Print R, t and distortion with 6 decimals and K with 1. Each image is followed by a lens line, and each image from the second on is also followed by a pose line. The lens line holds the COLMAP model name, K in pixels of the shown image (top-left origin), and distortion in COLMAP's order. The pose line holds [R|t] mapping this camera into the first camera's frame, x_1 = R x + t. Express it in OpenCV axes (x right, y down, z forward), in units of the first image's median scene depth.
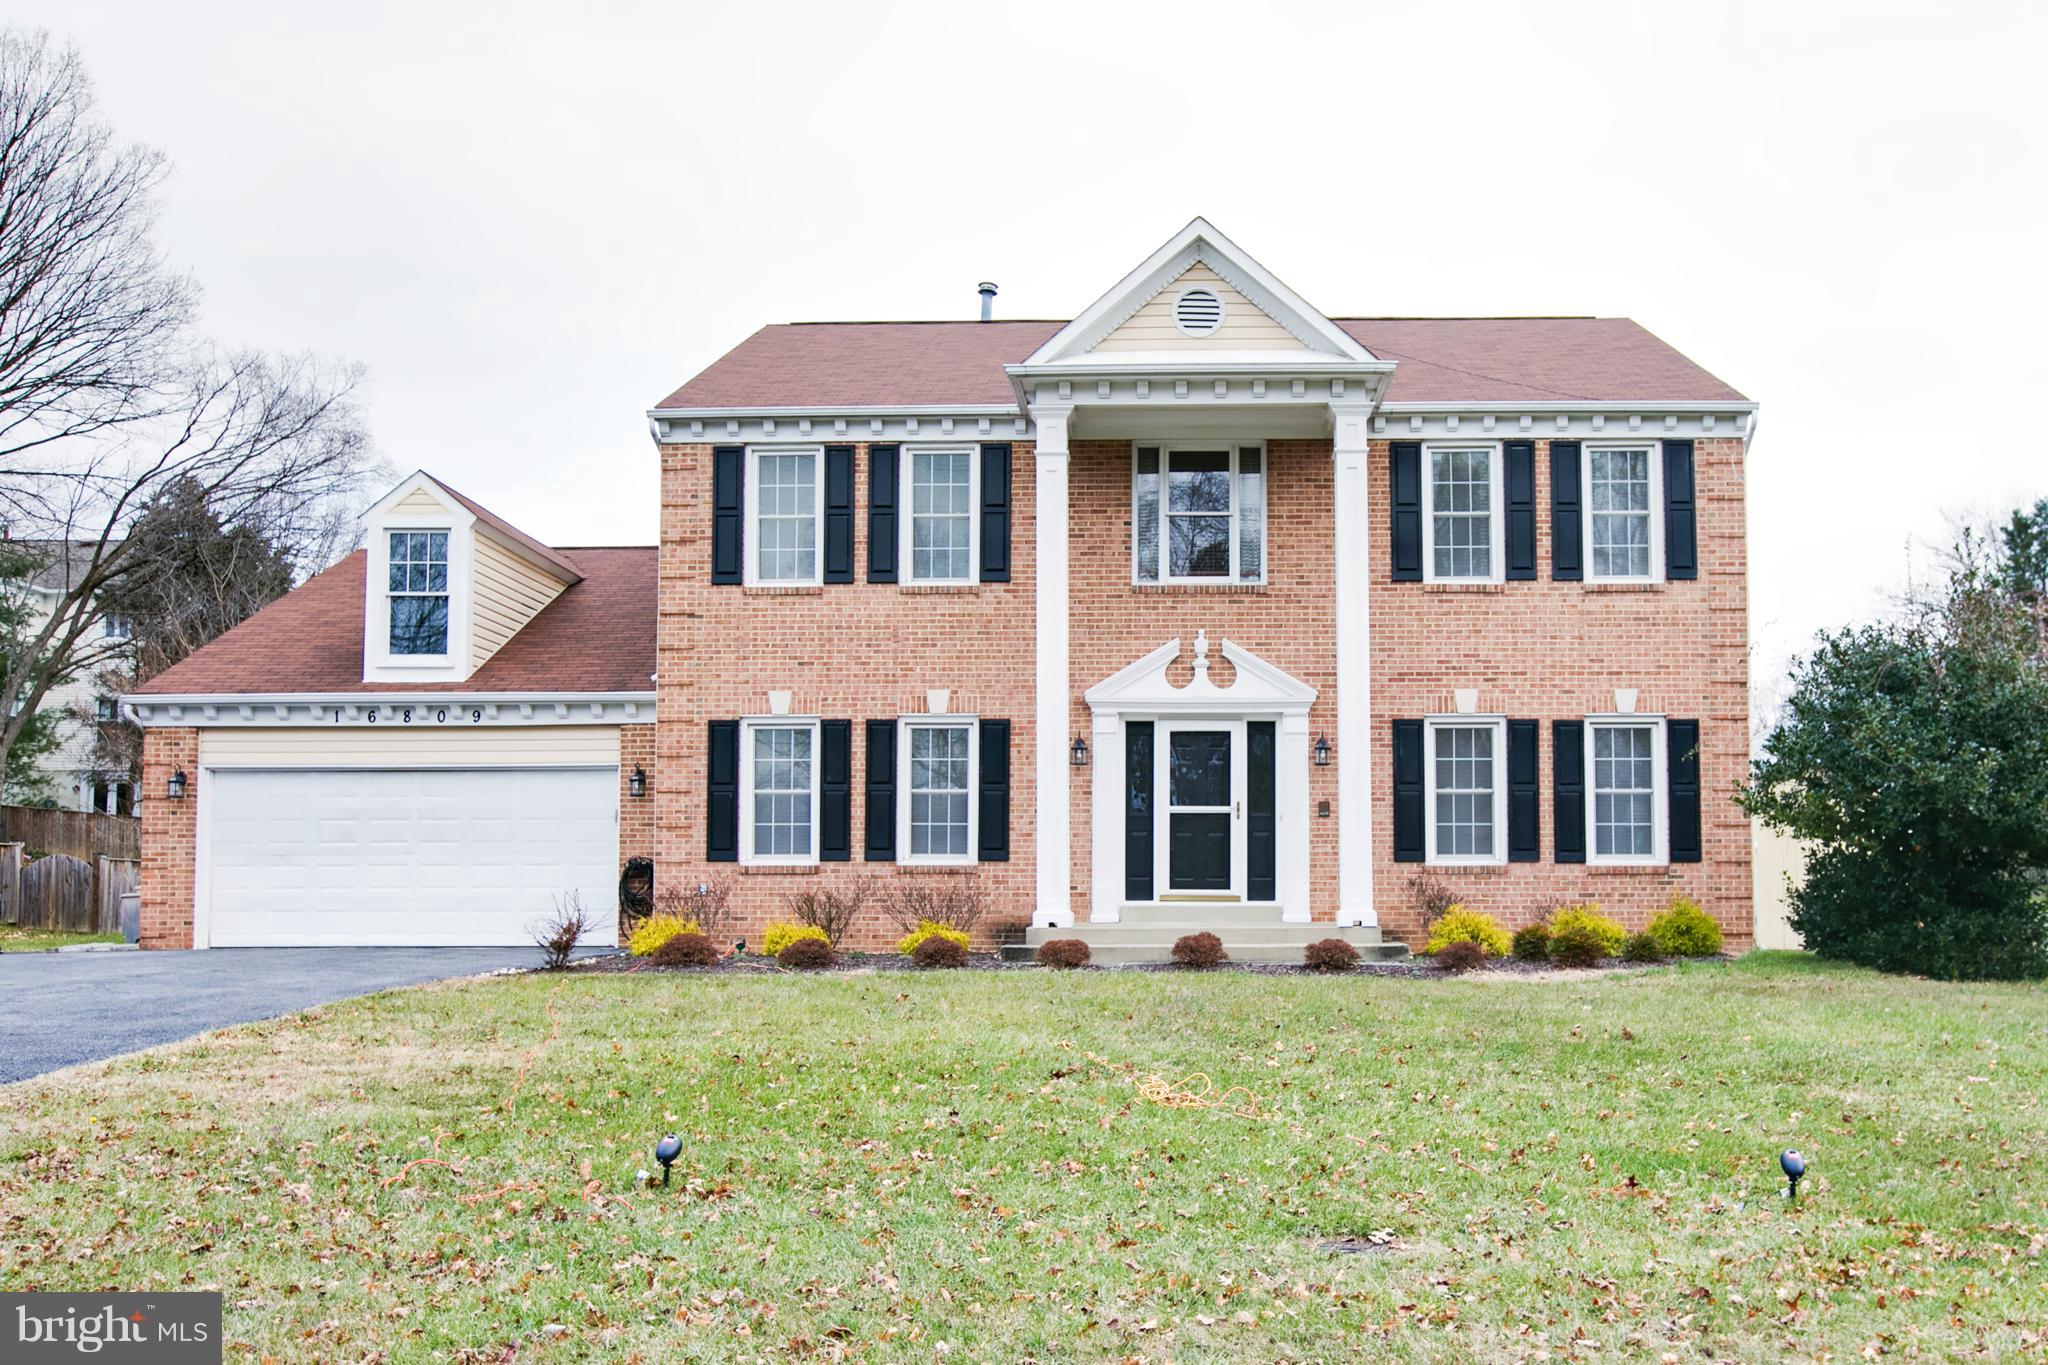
lens RADIAL K [[1483.2, 0, 1026.1], [0, 1483.2, 820.2], [0, 0, 1]] dist [0.019333, 0.000938]
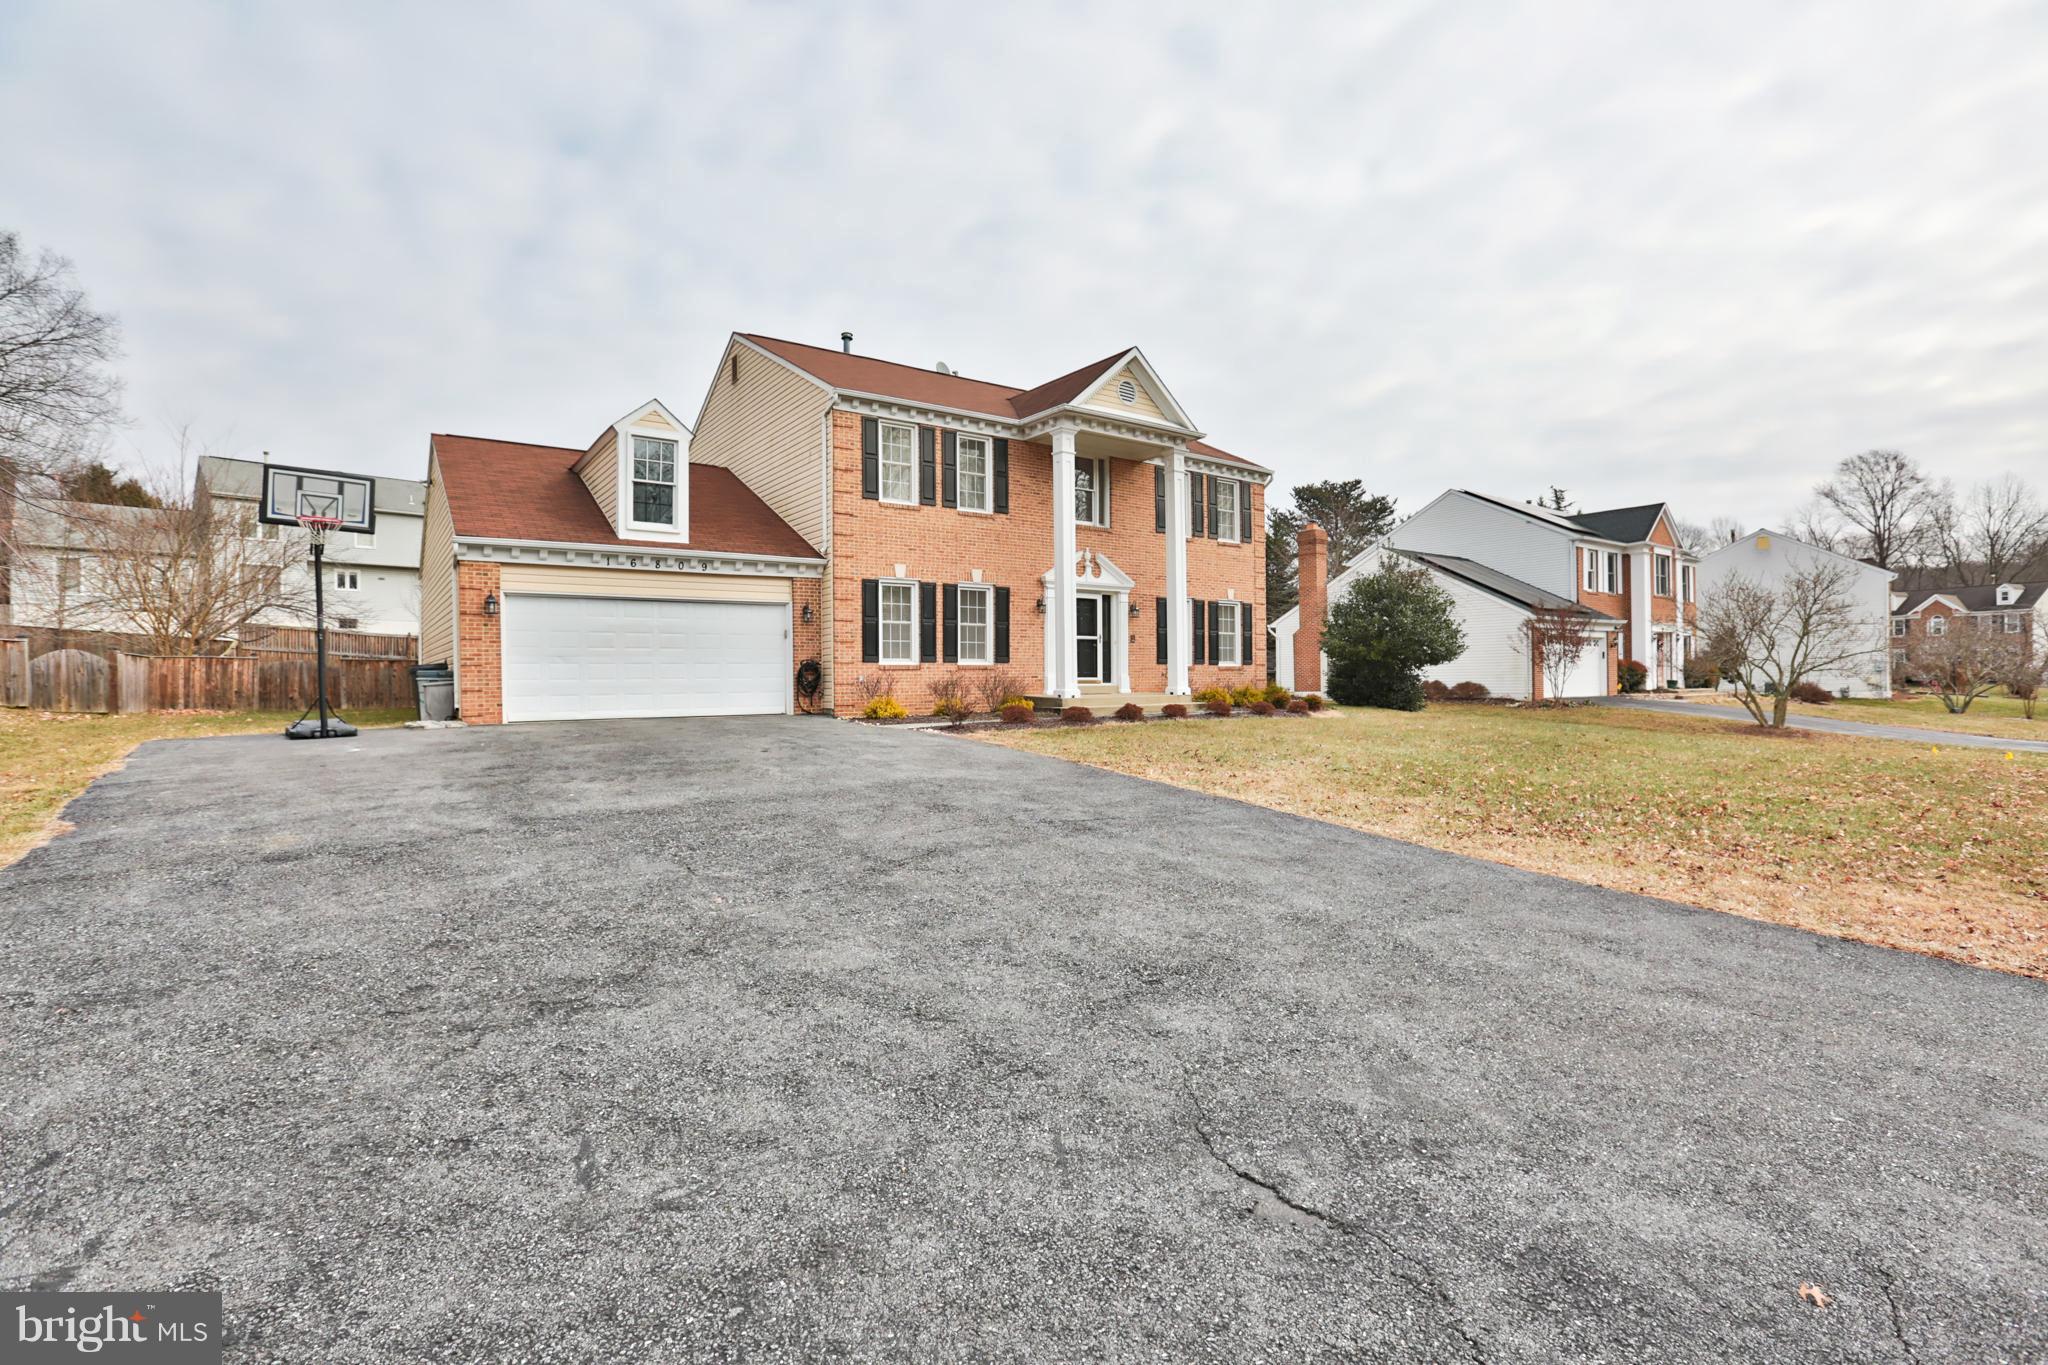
lens RADIAL K [[934.3, 0, 1024.0], [0, 934.3, 682.5], [0, 0, 1]] dist [-0.020957, -0.000138]
pose [[0.819034, -0.006899, 0.573703, -0.661427], [-0.022474, 0.998775, 0.044095, -0.000528], [-0.573304, -0.049009, 0.817876, 0.015860]]
